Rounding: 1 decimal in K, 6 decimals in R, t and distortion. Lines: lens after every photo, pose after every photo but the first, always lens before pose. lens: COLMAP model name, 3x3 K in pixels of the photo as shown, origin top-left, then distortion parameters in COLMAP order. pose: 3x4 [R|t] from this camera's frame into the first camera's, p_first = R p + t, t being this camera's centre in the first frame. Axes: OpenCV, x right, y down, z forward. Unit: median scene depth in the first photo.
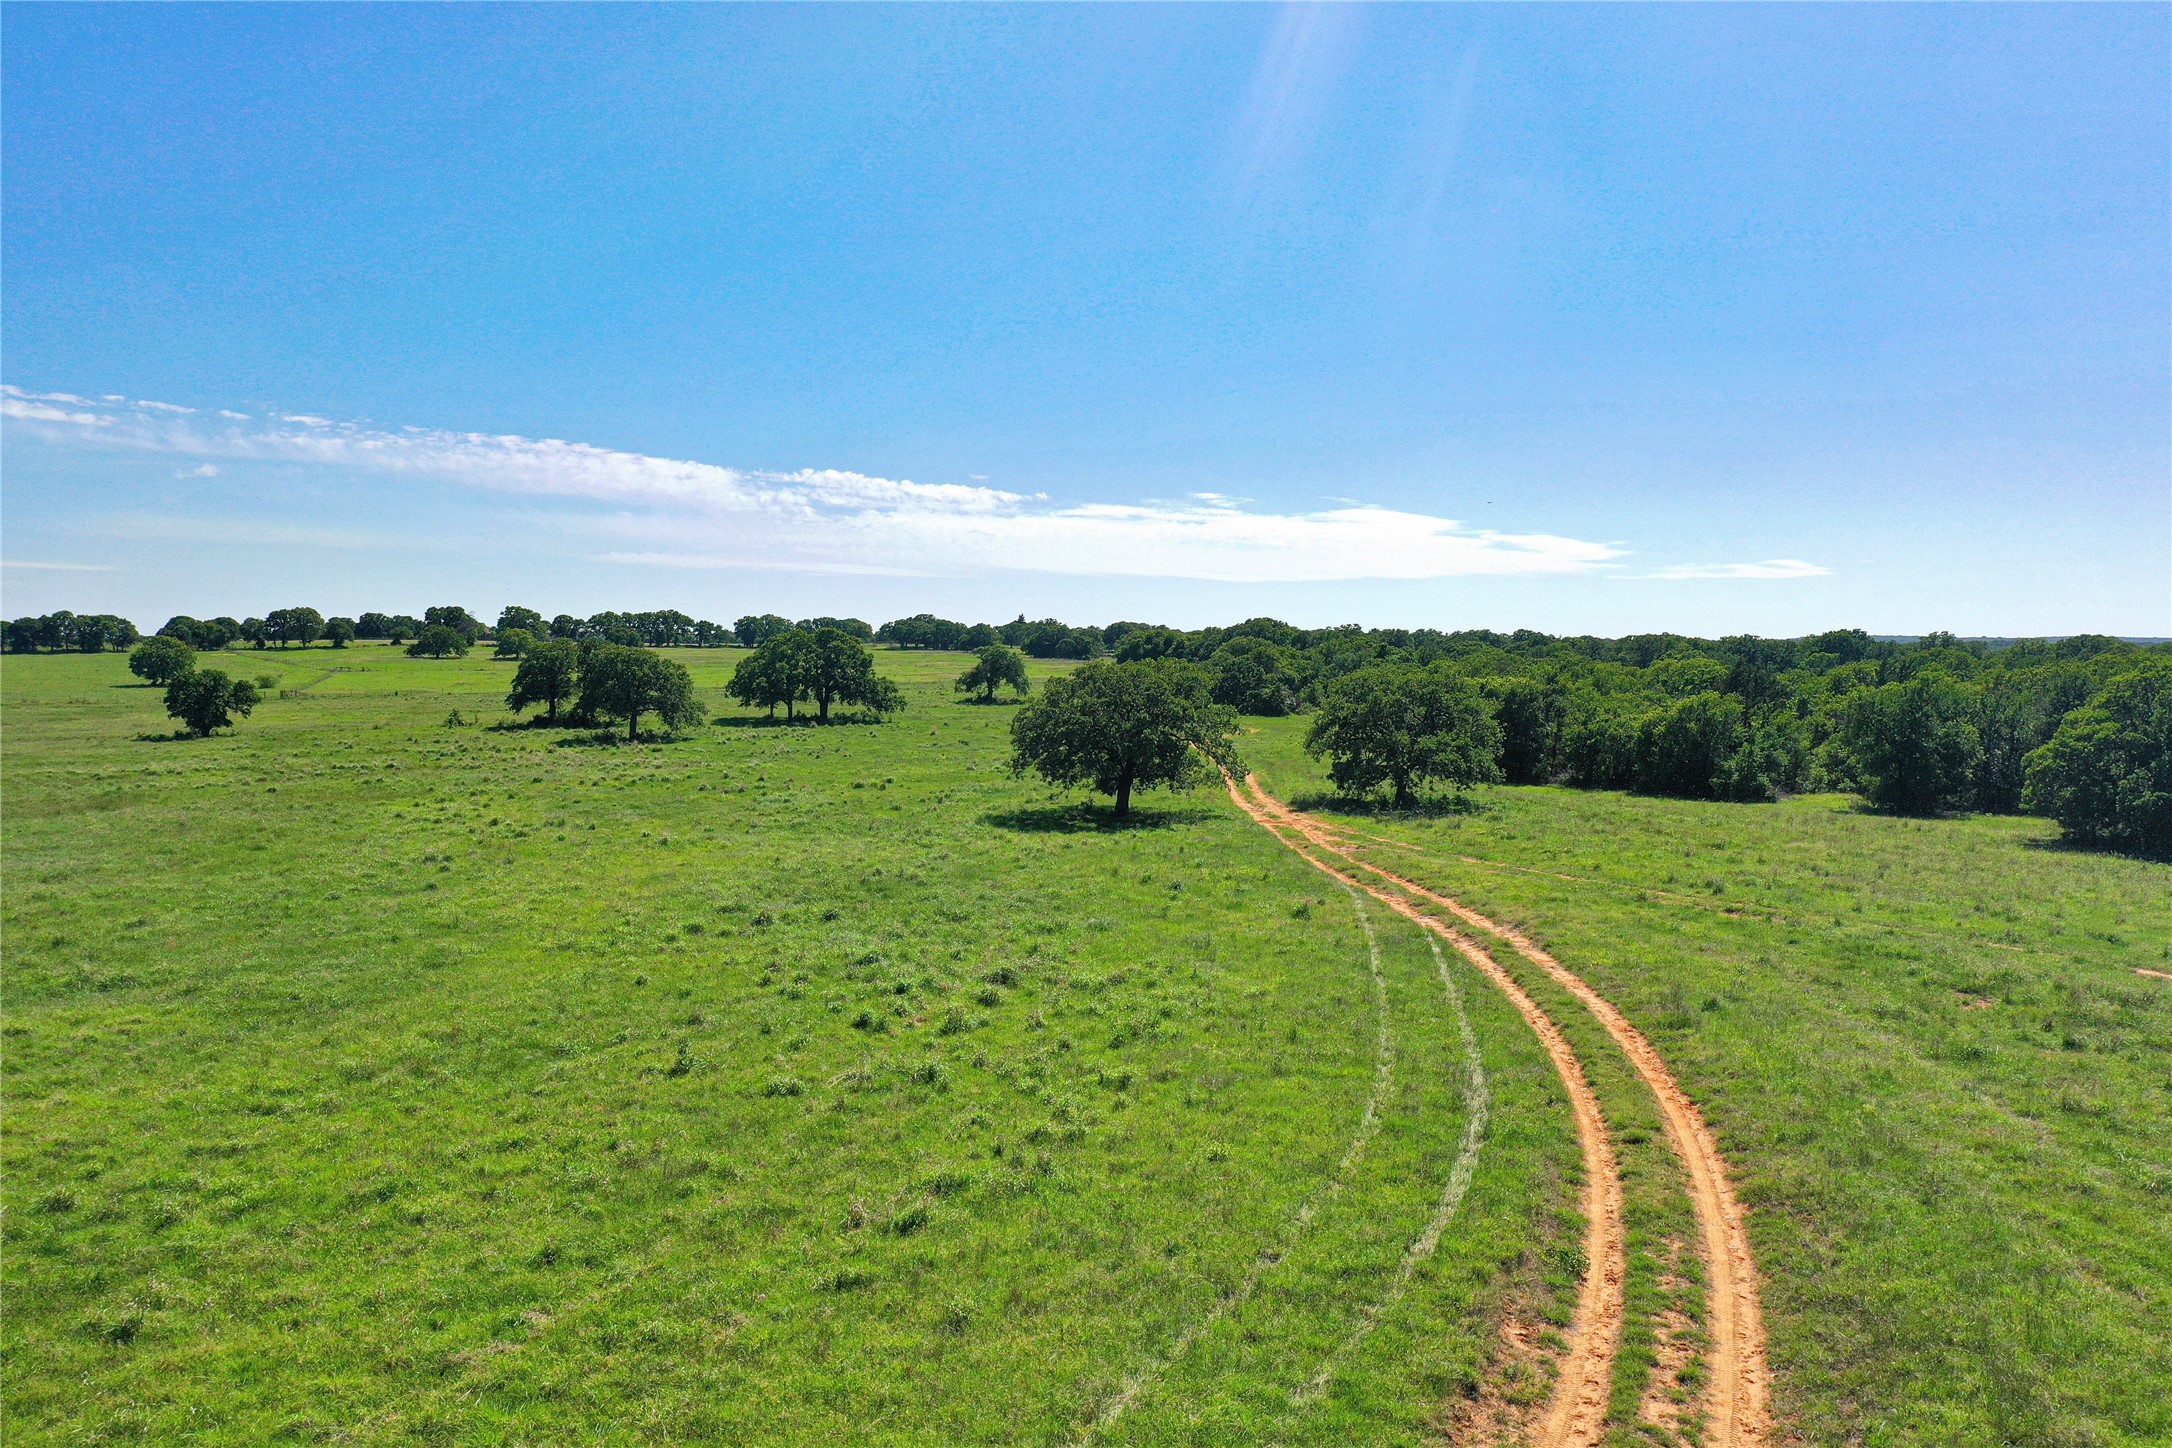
lens RADIAL K [[1783.8, 0, 1084.2], [0, 1783.8, 727.2], [0, 0, 1]] dist [0.006940, 0.008791]
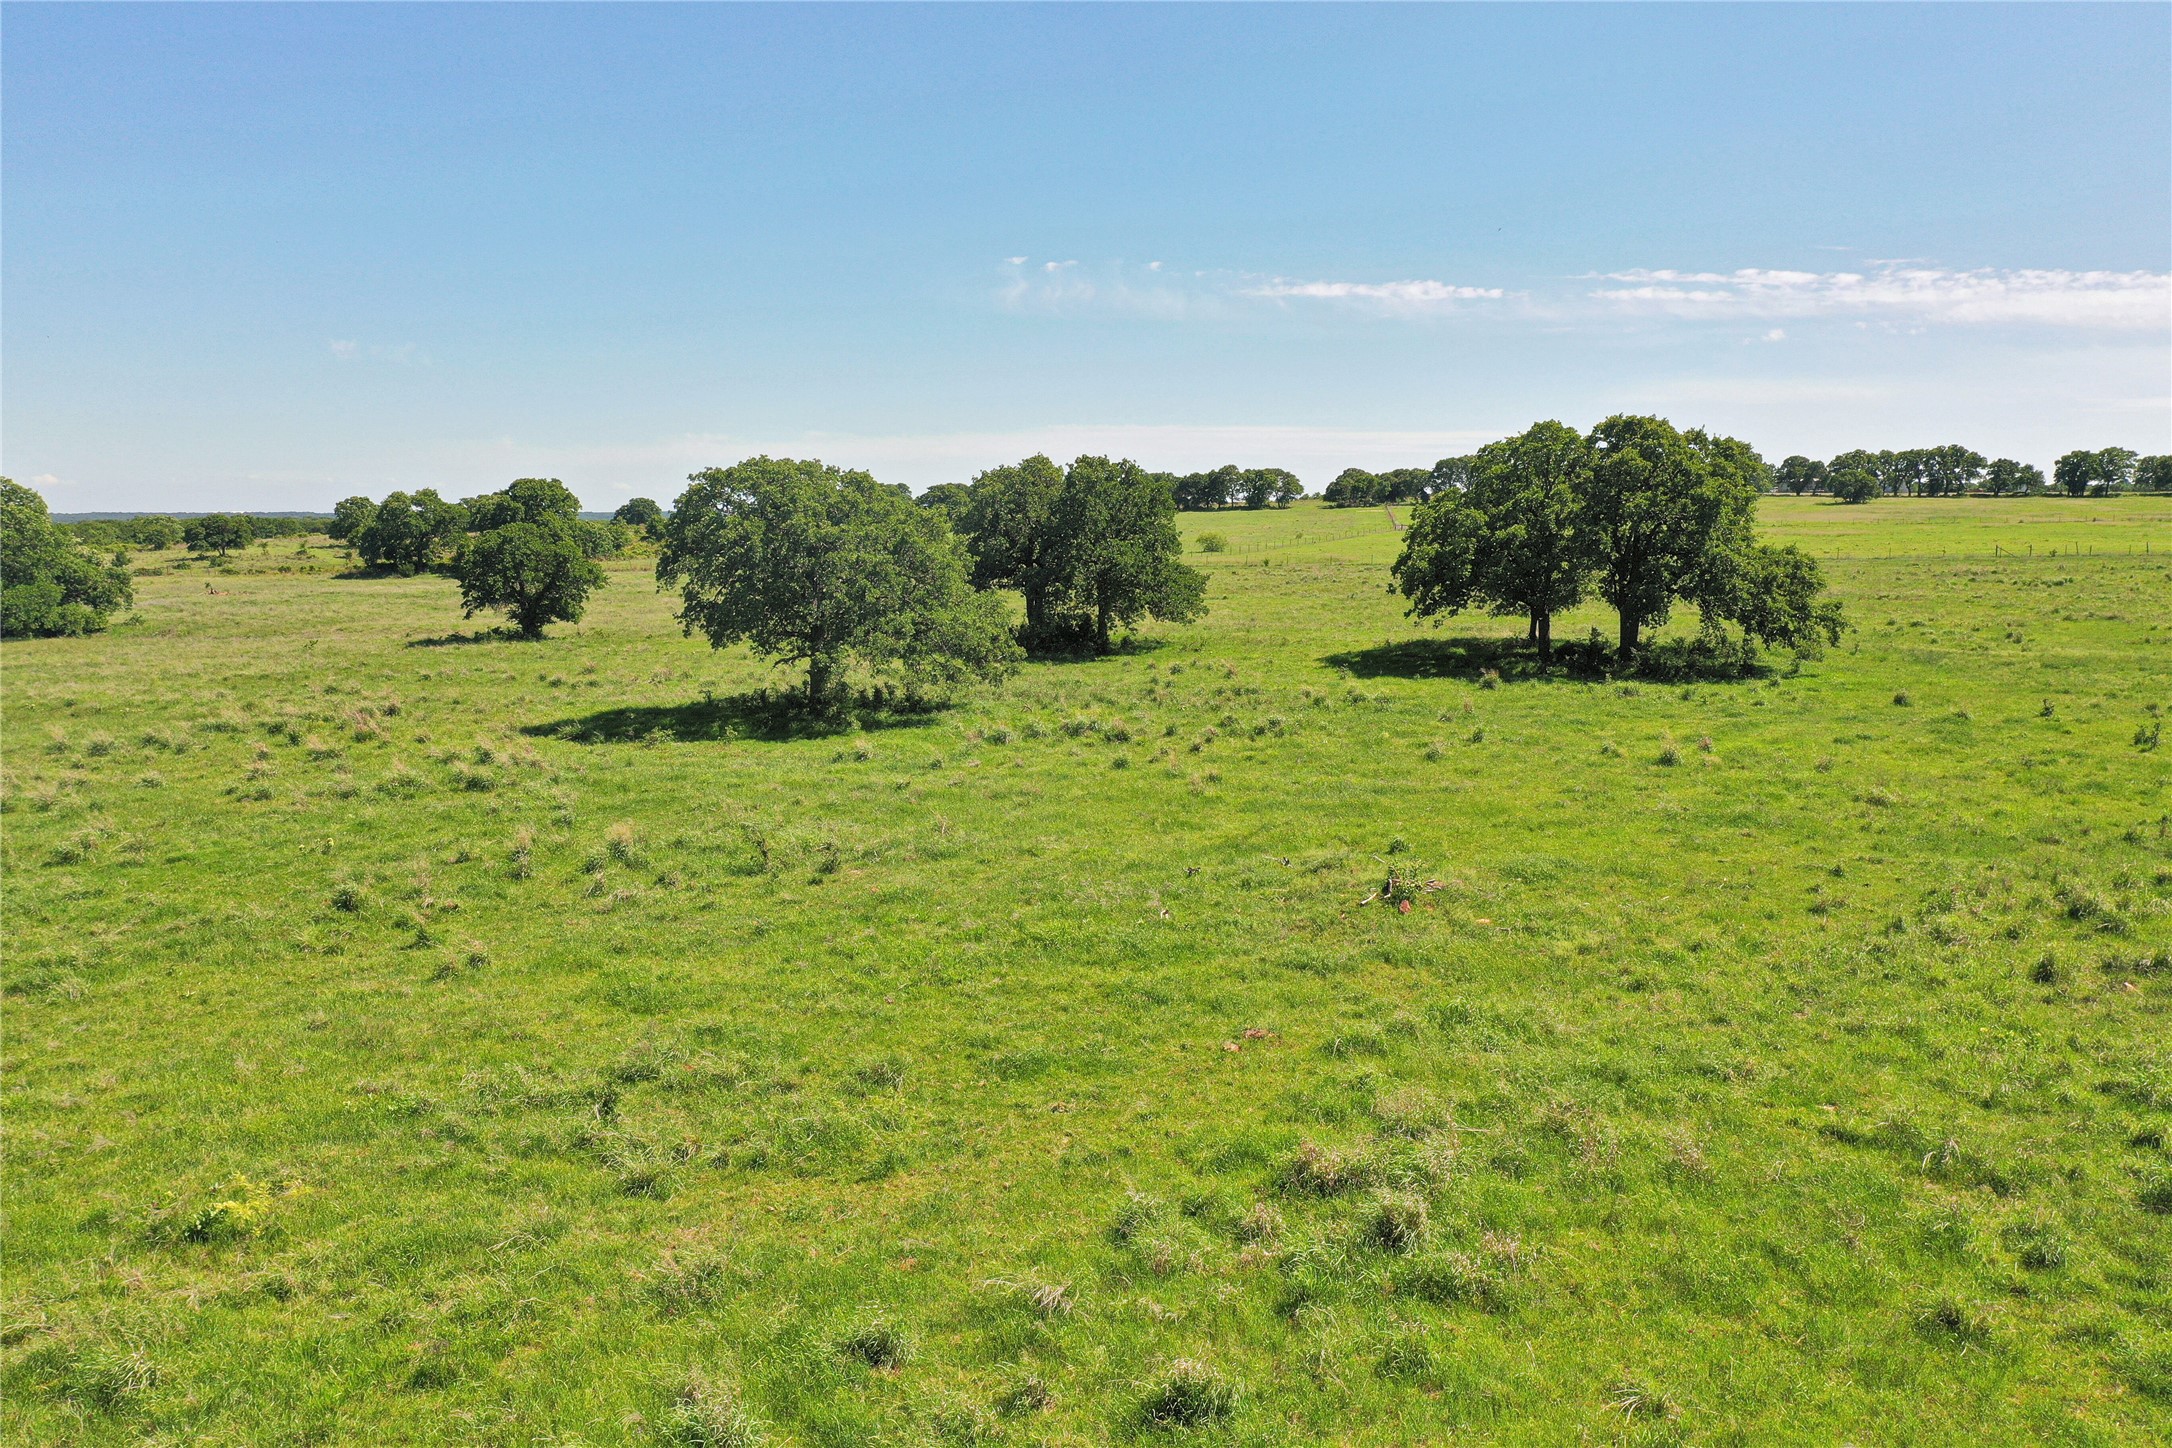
lens RADIAL K [[1697.3, 0, 1086.0], [0, 1697.3, 724.0], [0, 0, 1]] dist [0.011027, -0.005008]
pose [[0.675342, 0.089712, -0.732028, 0.055230], [-0.025893, 0.994846, 0.098033, -0.013705], [0.737050, -0.047251, 0.674184, 0.315938]]
